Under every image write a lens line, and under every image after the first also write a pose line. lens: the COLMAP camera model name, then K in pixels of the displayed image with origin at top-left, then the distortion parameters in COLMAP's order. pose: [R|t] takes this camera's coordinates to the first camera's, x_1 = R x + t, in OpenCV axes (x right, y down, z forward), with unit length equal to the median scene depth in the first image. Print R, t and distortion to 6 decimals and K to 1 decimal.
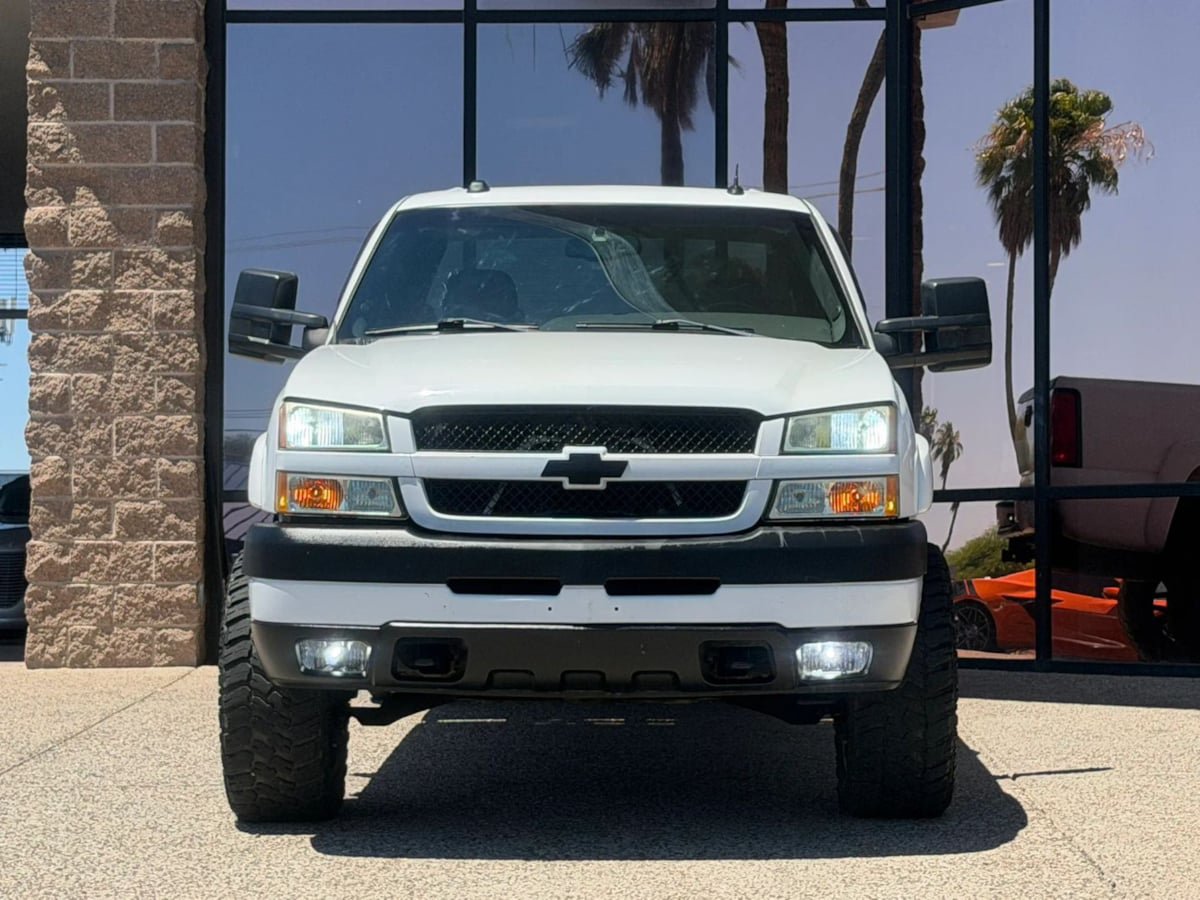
lens RADIAL K [[3064.7, 0, 594.8], [0, 3064.7, 443.8], [0, 0, 1]] dist [0.119180, 0.000000]
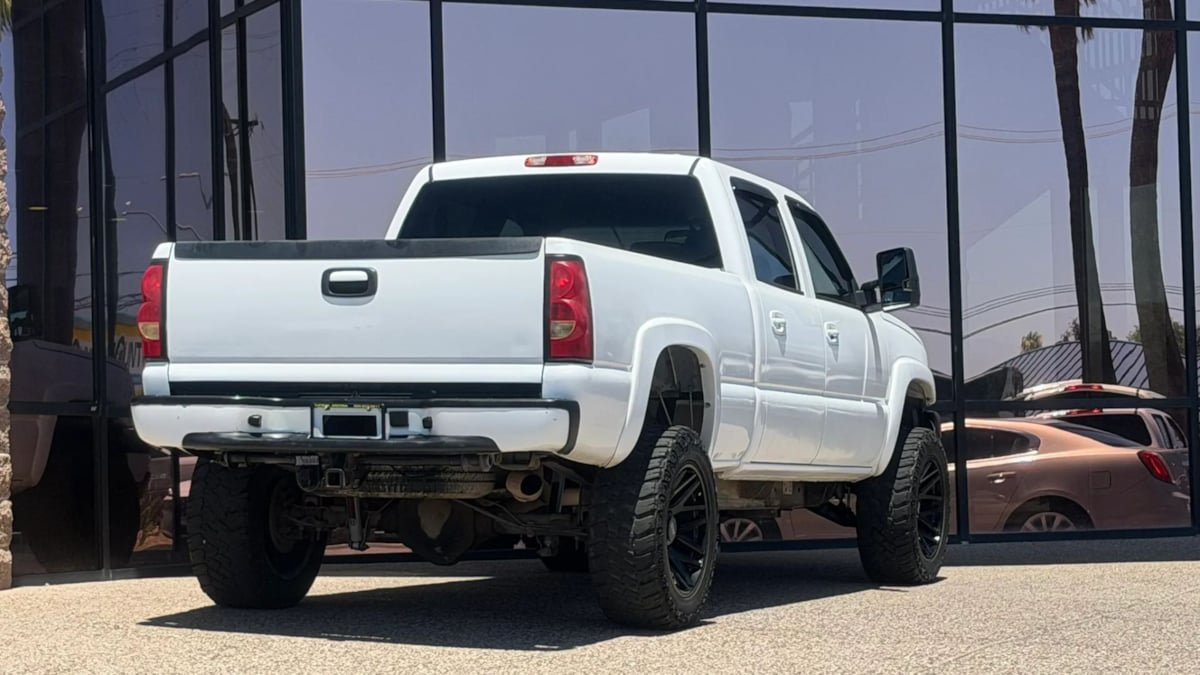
lens RADIAL K [[3011.0, 0, 638.1], [0, 3011.0, 381.9], [0, 0, 1]] dist [0.134383, 0.000000]
pose [[0.329547, 0.024057, 0.943833, -0.927552], [-0.017398, 0.999660, -0.019405, 0.024549], [-0.943979, -0.010026, 0.329853, 0.518994]]
